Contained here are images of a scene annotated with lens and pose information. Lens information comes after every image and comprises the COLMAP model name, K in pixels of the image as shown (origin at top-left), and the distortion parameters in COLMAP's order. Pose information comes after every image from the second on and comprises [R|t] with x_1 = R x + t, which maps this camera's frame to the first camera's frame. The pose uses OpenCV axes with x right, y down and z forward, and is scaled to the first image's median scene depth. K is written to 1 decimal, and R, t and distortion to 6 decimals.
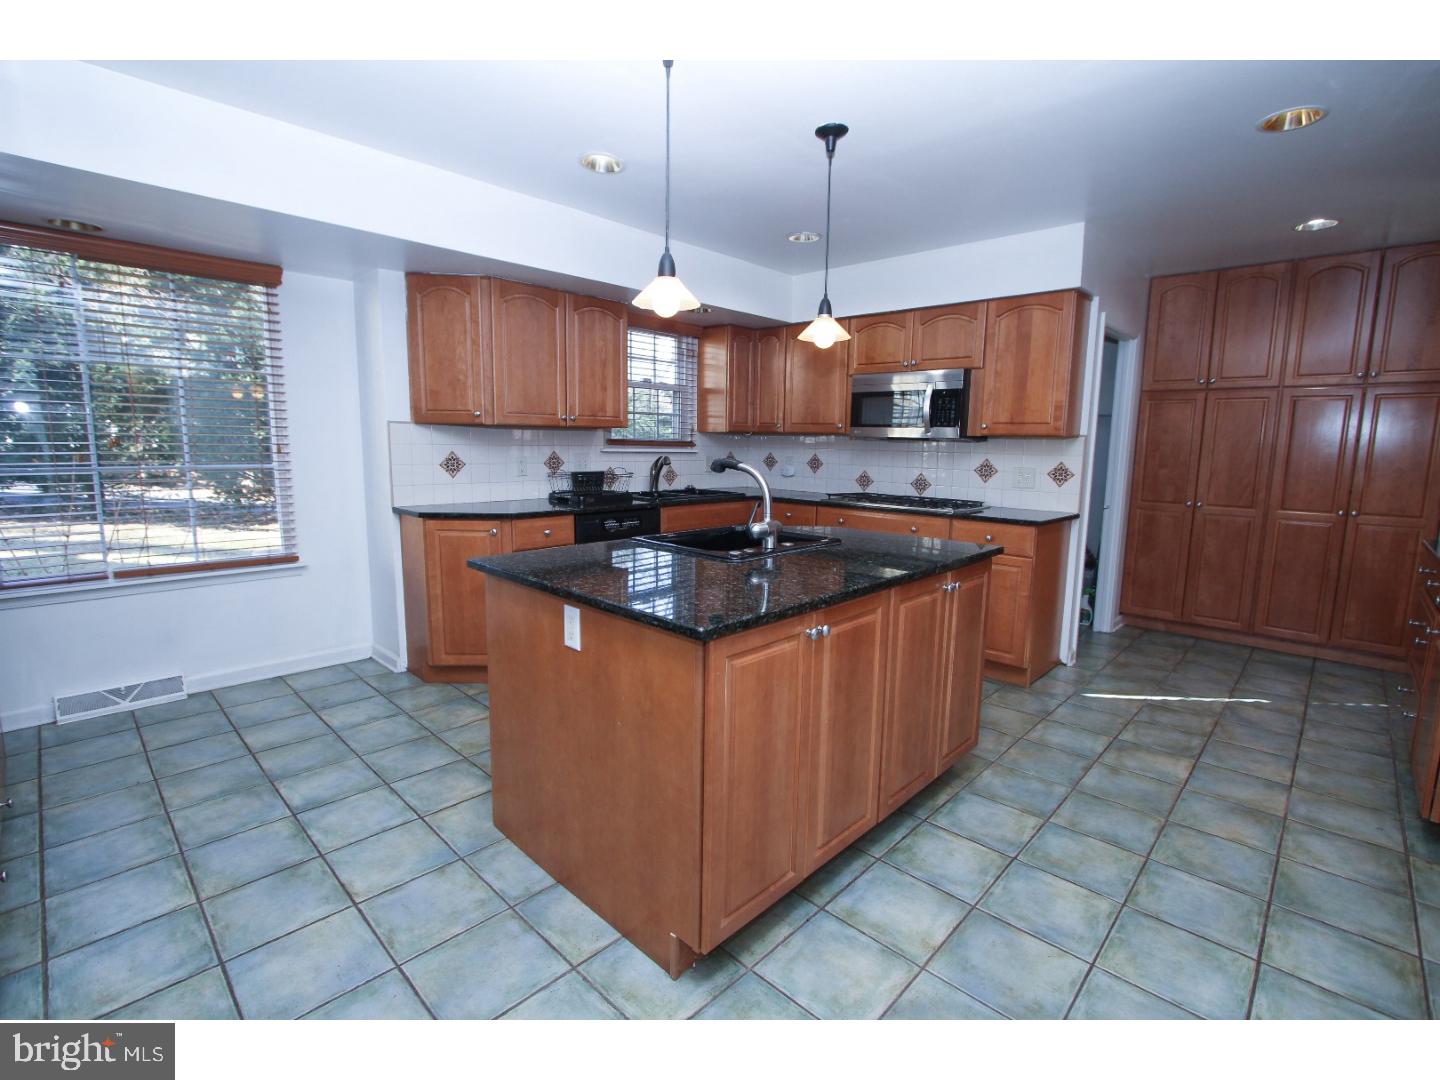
lens RADIAL K [[665.0, 0, 716.3], [0, 665.0, 535.9], [0, 0, 1]] dist [-0.002818, -0.000141]
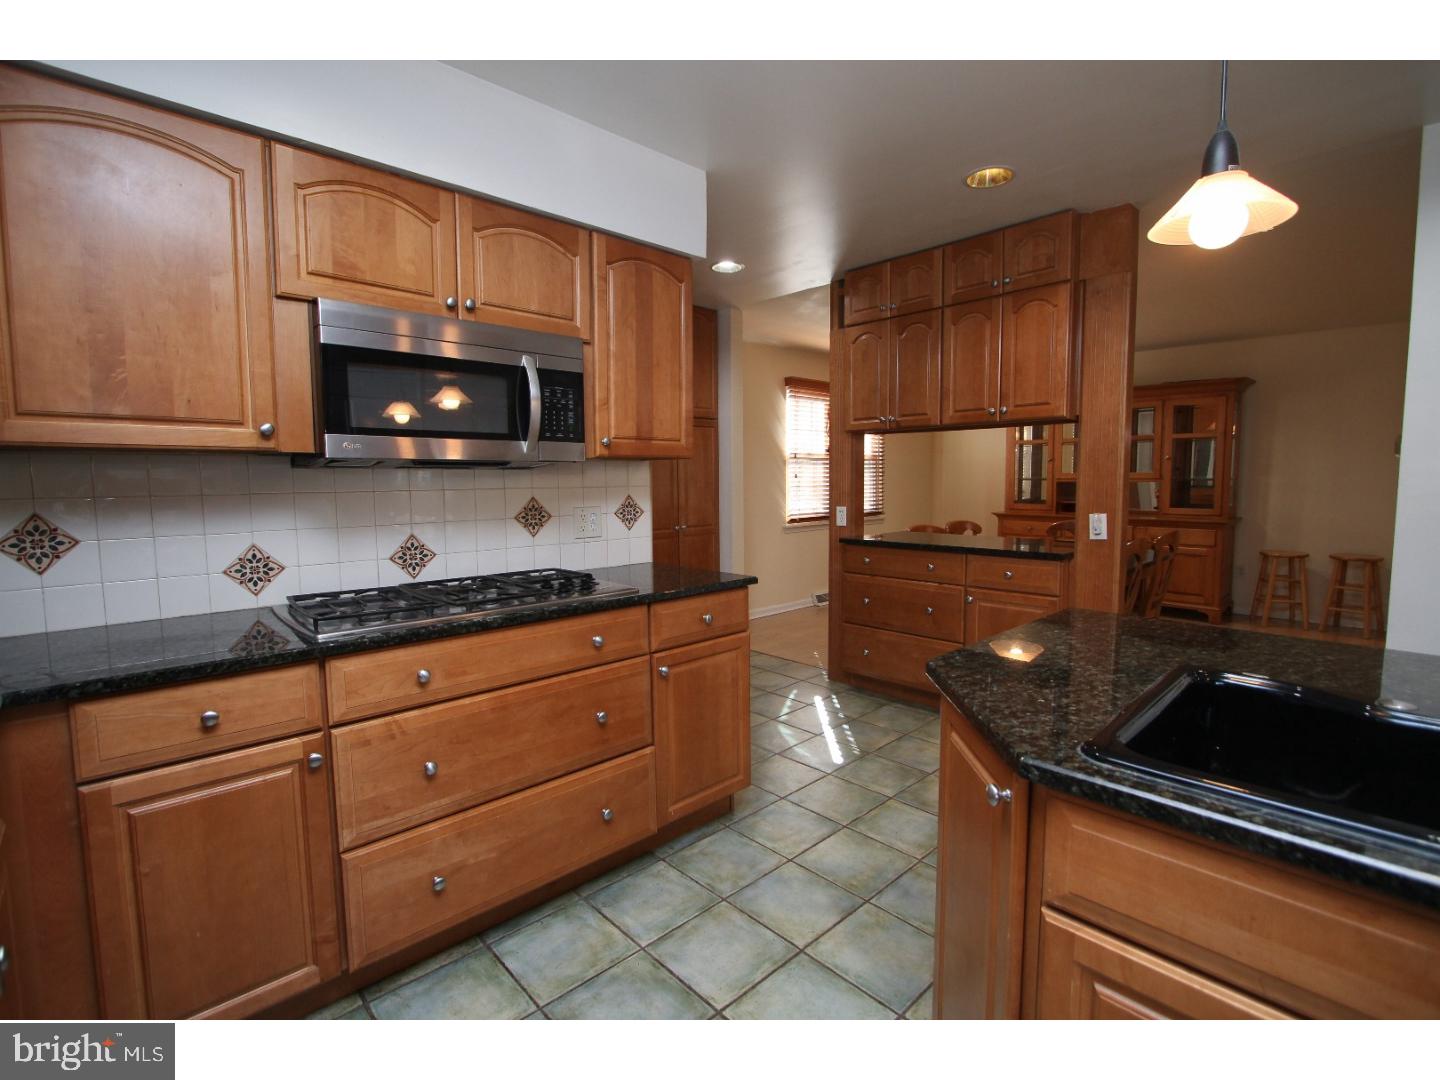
lens RADIAL K [[665.0, 0, 716.3], [0, 665.0, 535.9], [0, 0, 1]] dist [-0.002818, -0.000141]
pose [[0.054022, -0.102189, 0.993297, -0.279750], [0.155951, 0.983406, 0.092690, -0.172126], [-0.986286, 0.149899, 0.069062, 1.235775]]
